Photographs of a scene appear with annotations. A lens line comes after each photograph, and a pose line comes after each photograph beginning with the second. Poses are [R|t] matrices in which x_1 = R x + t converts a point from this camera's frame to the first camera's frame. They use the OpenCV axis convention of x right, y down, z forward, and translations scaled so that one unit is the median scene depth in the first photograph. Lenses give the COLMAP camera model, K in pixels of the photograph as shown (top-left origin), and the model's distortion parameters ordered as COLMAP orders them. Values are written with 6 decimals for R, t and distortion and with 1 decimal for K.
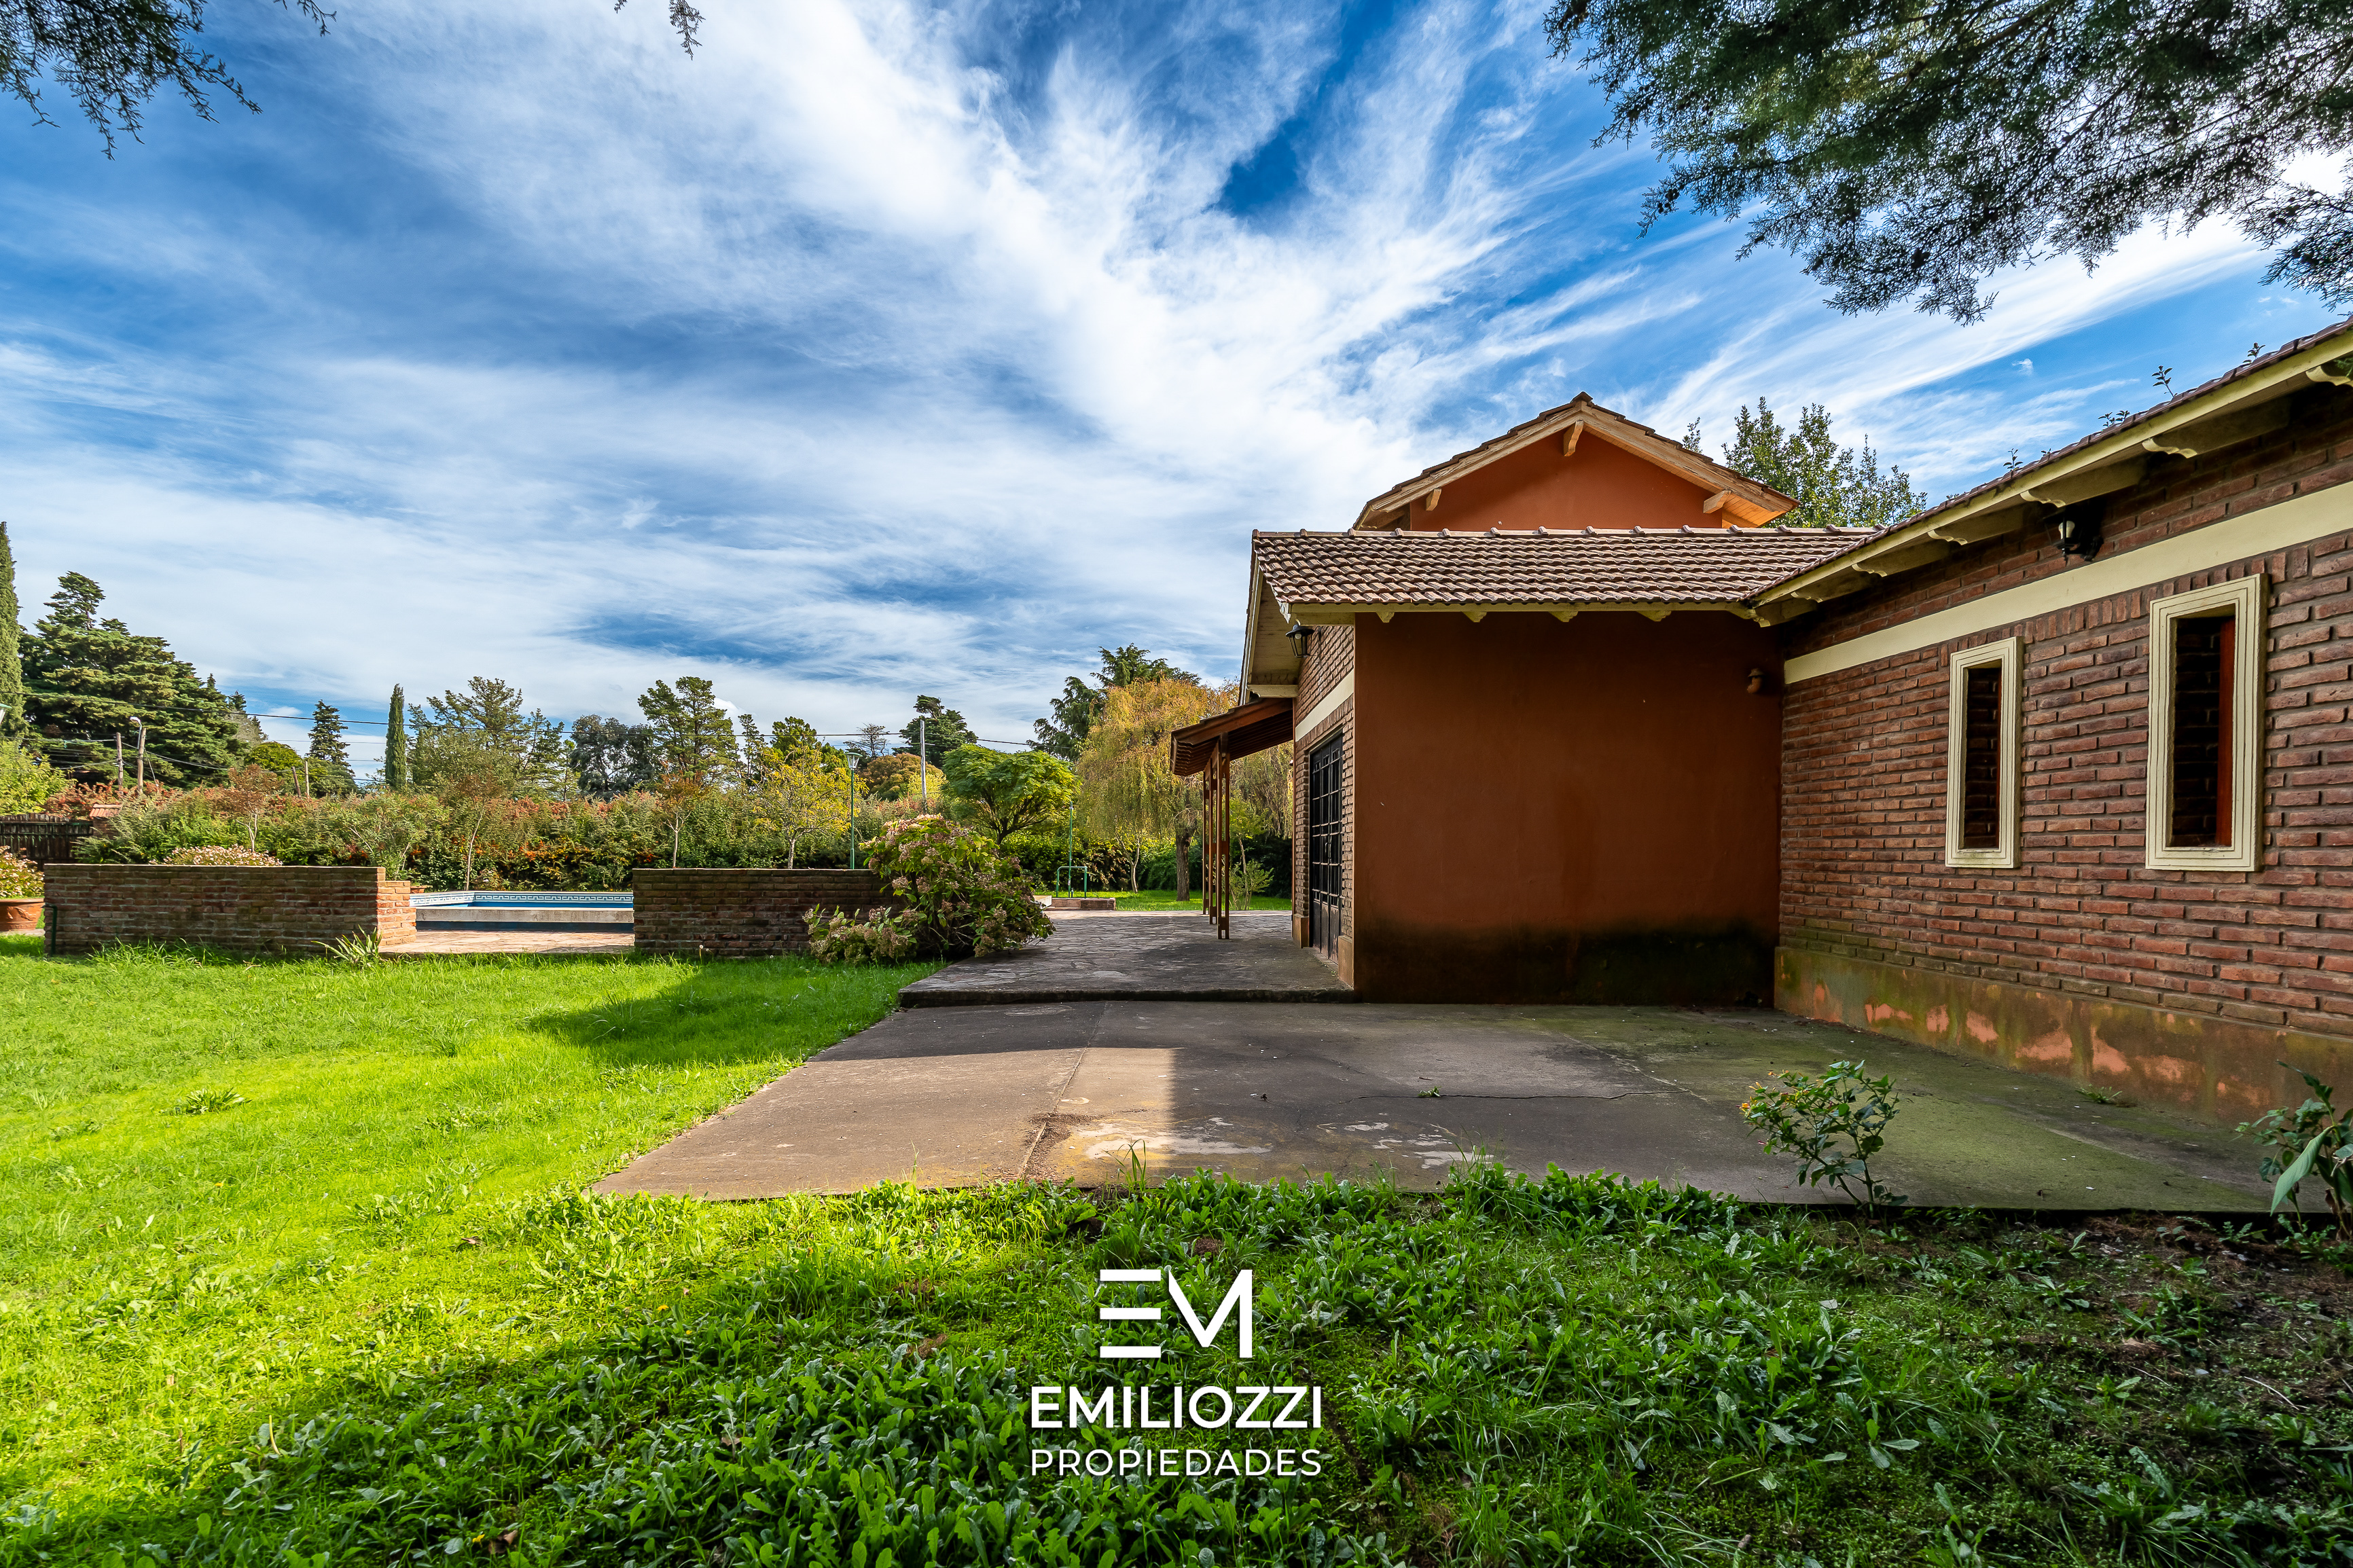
lens RADIAL K [[1043.8, 0, 1129.6], [0, 1043.8, 867.4], [0, 0, 1]] dist [-0.006319, 0.000362]
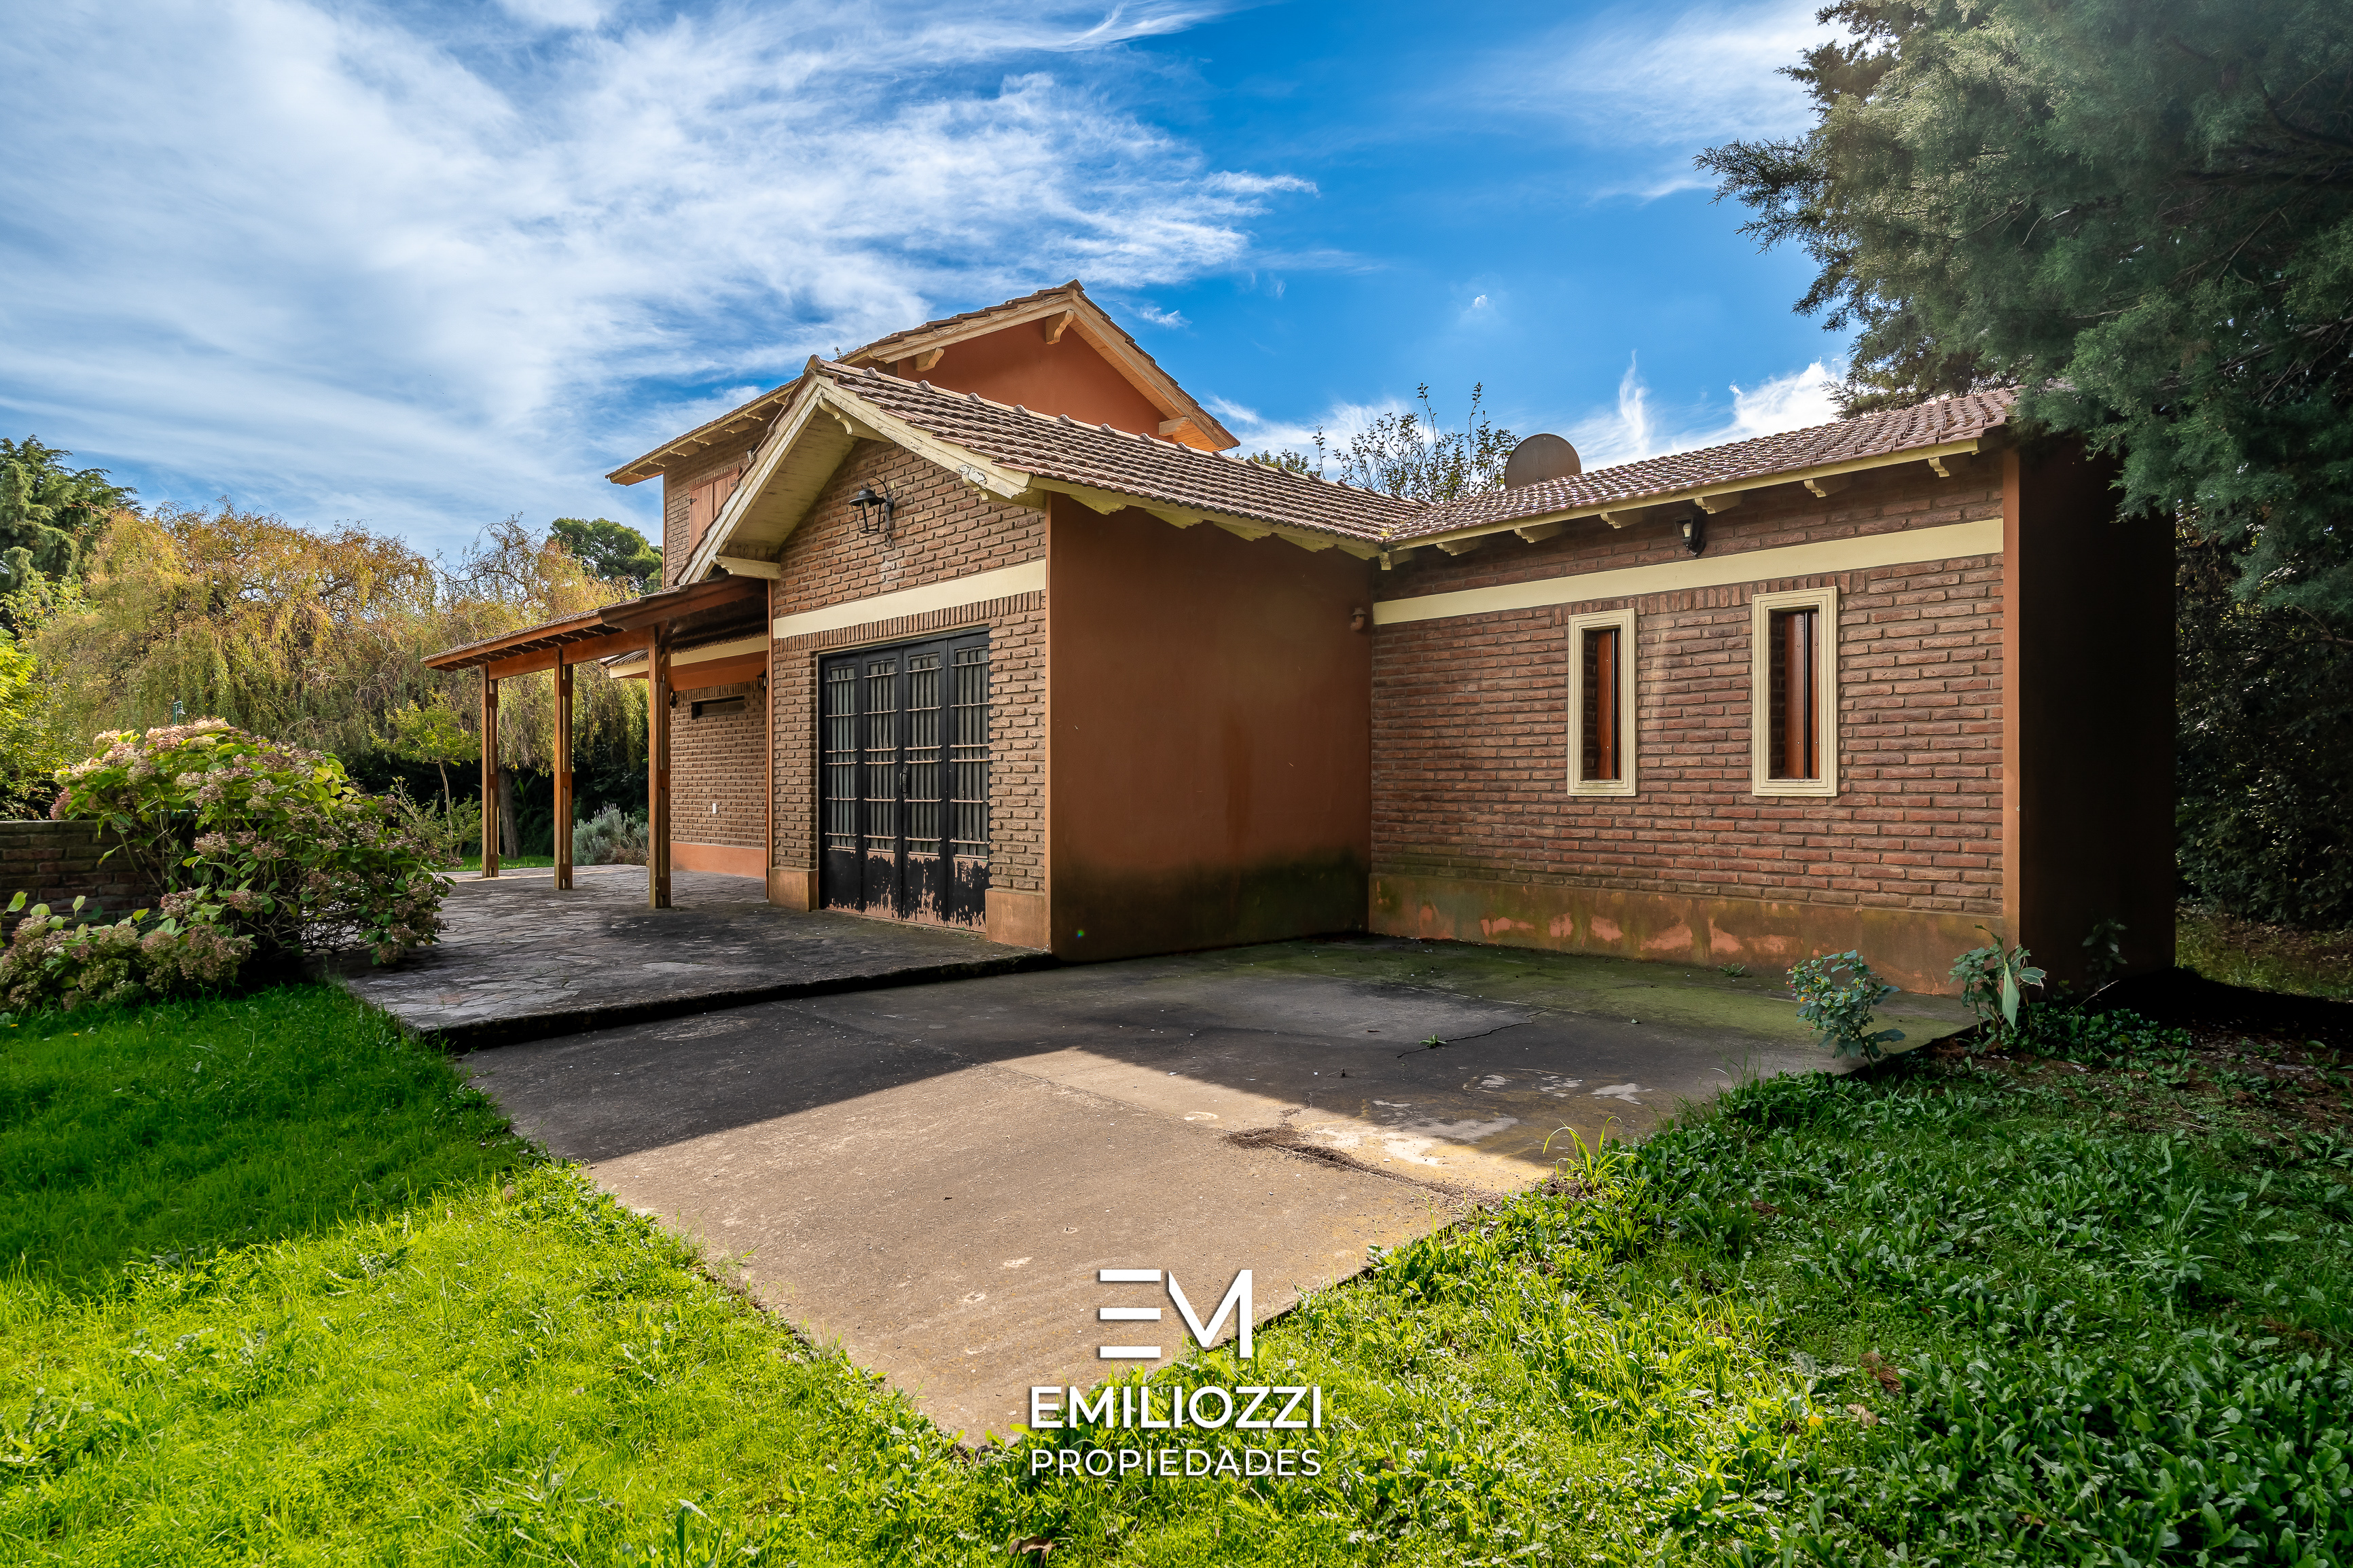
lens RADIAL K [[1287.7, 0, 1179.1], [0, 1287.7, 778.1], [0, 0, 1]] dist [-0.005634, 0.000022]
pose [[0.718308, -0.000242, 0.695725, -0.618721], [0.013043, 0.999829, -0.013119, -0.008161], [-0.695603, 0.018498, 0.718189, 0.293288]]
